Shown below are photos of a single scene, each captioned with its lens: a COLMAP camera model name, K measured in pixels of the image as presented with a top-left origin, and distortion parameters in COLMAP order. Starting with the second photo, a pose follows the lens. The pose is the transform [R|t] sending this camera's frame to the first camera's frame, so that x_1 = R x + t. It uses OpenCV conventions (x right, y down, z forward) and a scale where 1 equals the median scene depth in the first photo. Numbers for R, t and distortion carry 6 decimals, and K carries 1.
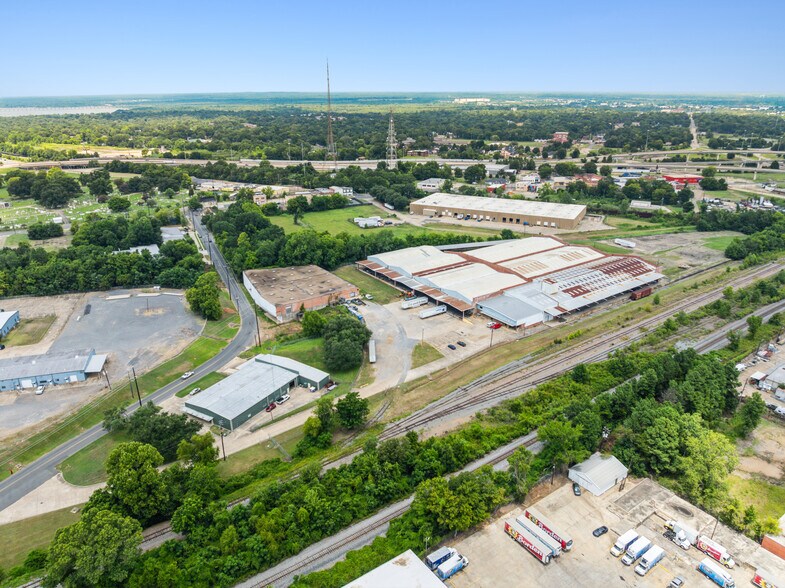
lens RADIAL K [[550.3, 0, 396.5], [0, 550.3, 293.1], [0, 0, 1]] dist [-0.036613, -0.003356]
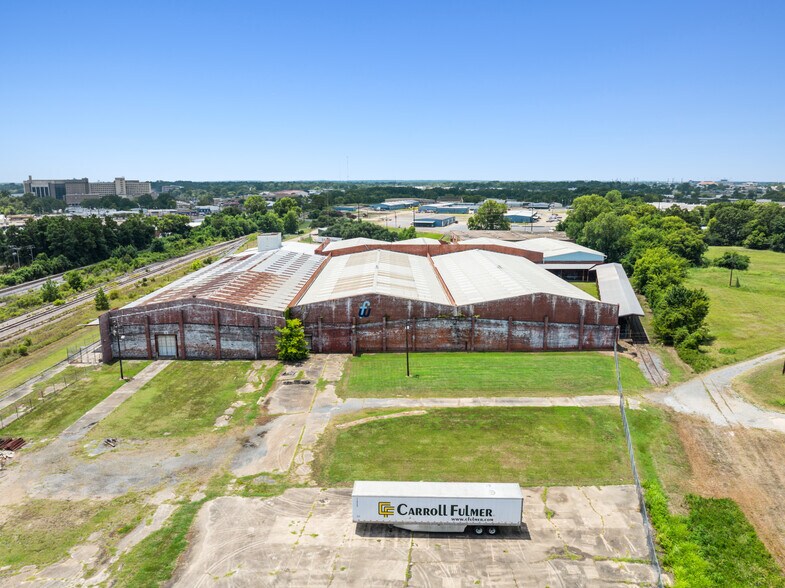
lens RADIAL K [[550.3, 0, 396.5], [0, 550.3, 293.1], [0, 0, 1]] dist [-0.036613, -0.003356]
pose [[-0.575036, 0.165453, -0.801223, 0.826829], [-0.286239, 0.876754, 0.386484, -0.289137], [0.766421, 0.451583, -0.456806, 1.650600]]
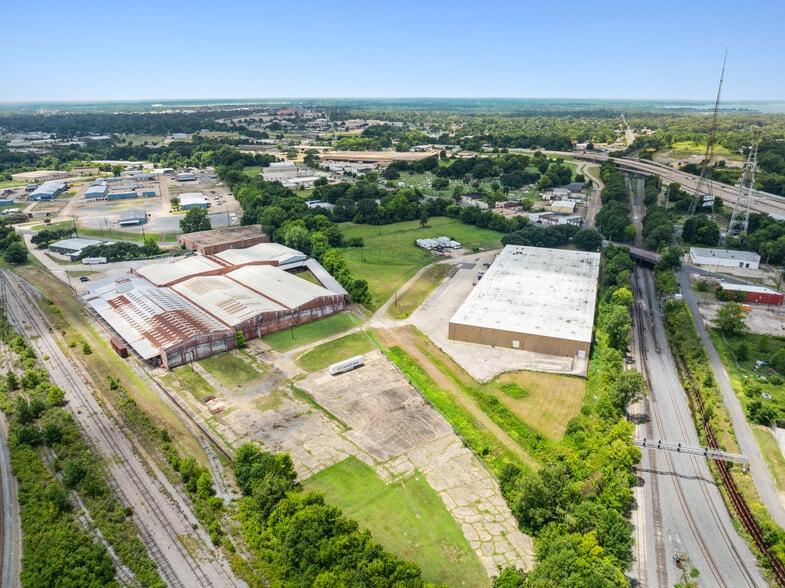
lens RADIAL K [[528.7, 0, 411.8], [0, 528.7, 293.3], [0, 0, 1]] dist [-0.034207, -0.001122]
pose [[0.127500, 0.337118, -0.932789, 1.456307], [-0.353335, 0.894202, 0.274876, -0.528443], [0.926768, 0.294540, 0.233126, 1.465182]]
